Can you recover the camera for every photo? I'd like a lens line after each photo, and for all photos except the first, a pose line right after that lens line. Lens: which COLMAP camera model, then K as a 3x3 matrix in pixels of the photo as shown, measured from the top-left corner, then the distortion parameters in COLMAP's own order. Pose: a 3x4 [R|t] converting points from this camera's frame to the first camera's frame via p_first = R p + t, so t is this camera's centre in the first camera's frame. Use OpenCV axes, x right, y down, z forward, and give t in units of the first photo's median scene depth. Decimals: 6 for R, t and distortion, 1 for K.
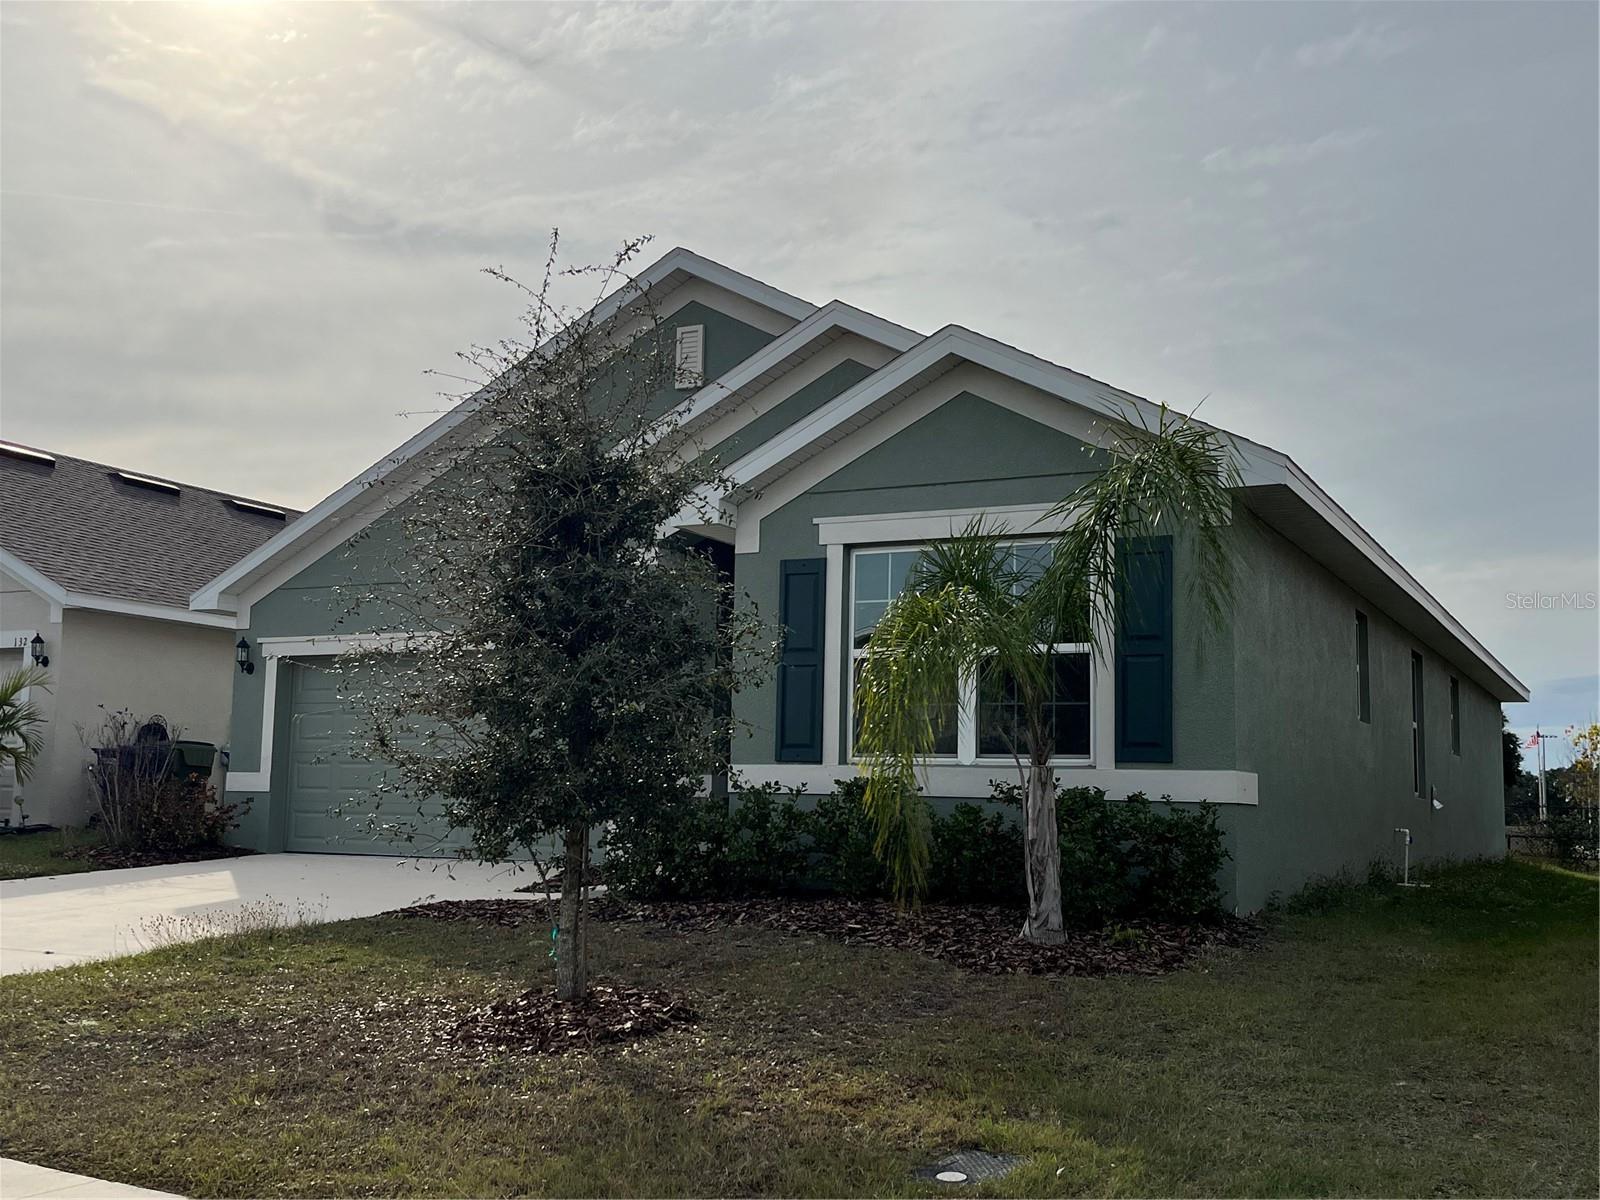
lens RADIAL K [[1673.7, 0, 799.4], [0, 1673.7, 603.7], [0, 0, 1]] dist [0.062488, 0.000000]
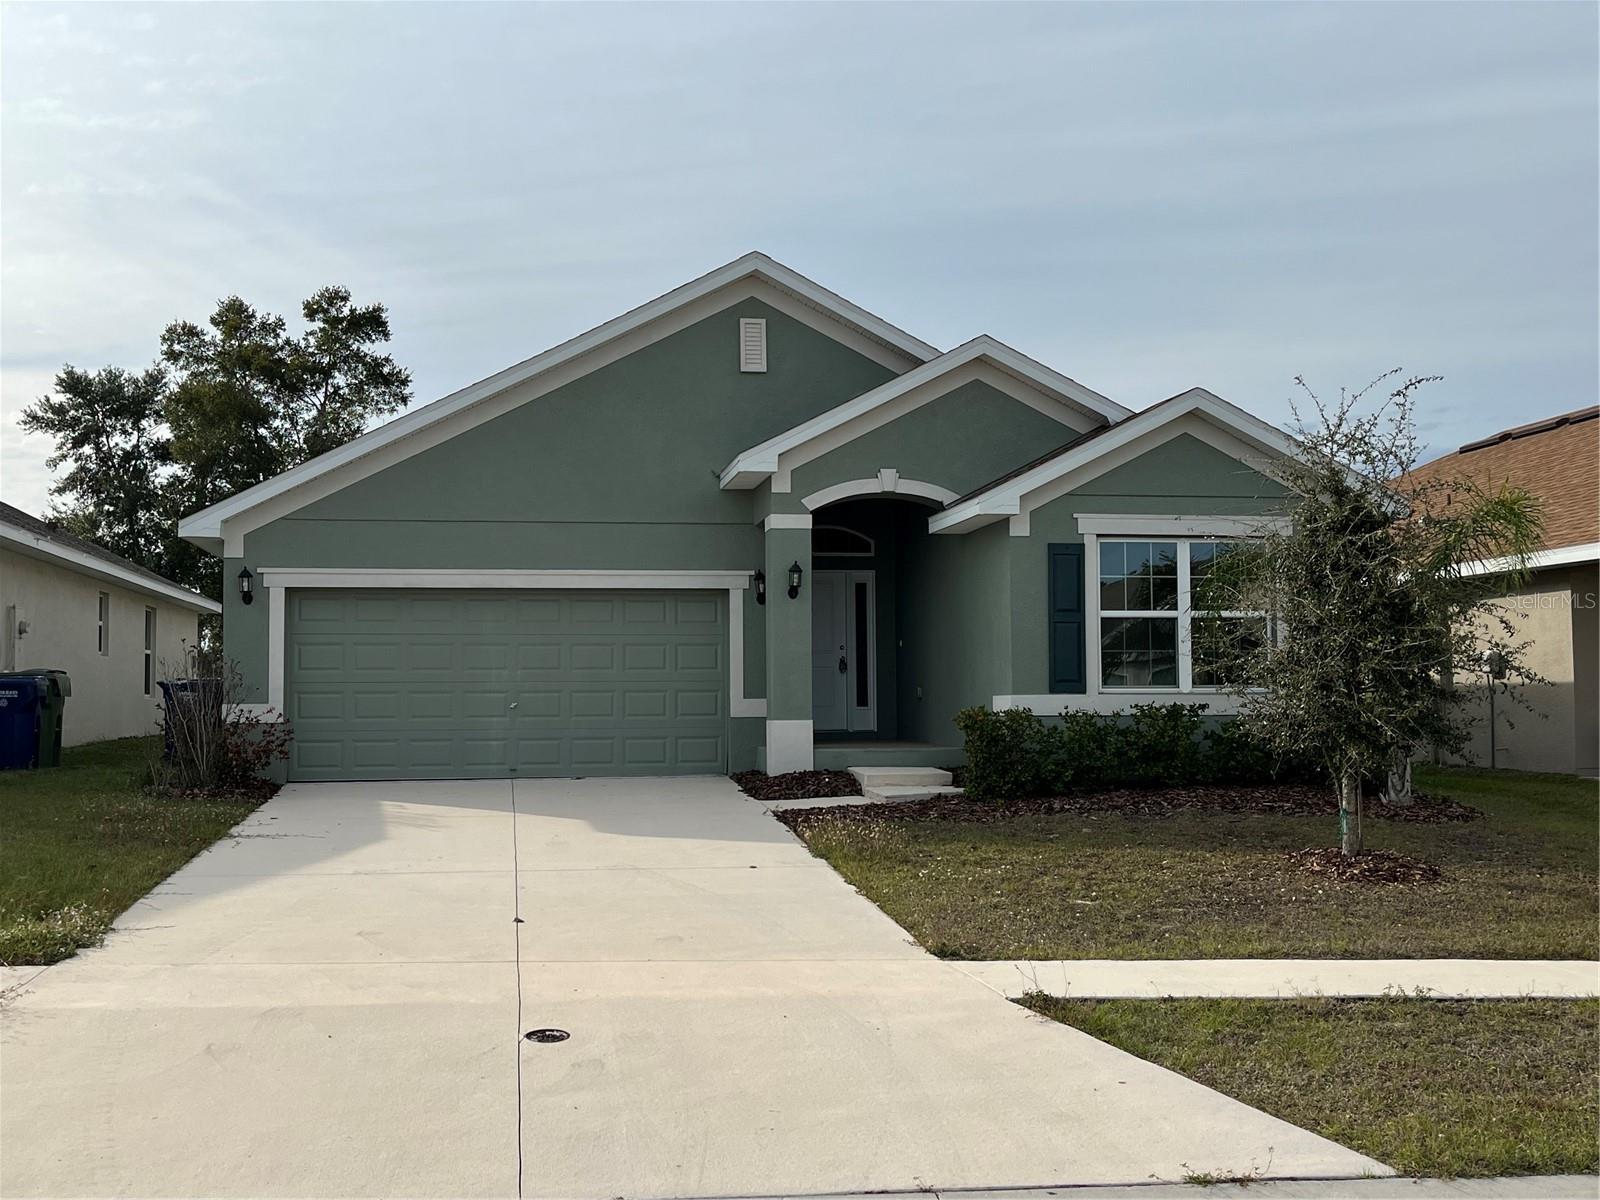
lens RADIAL K [[1673.7, 0, 770.1], [0, 1673.7, 631.5], [0, 0, 1]] dist [0.062488, 0.000000]
pose [[0.806684, 0.002808, 0.590976, -1.015073], [-0.049637, 0.996777, 0.063018, -0.029738], [-0.588894, -0.080170, 0.804224, 0.044126]]
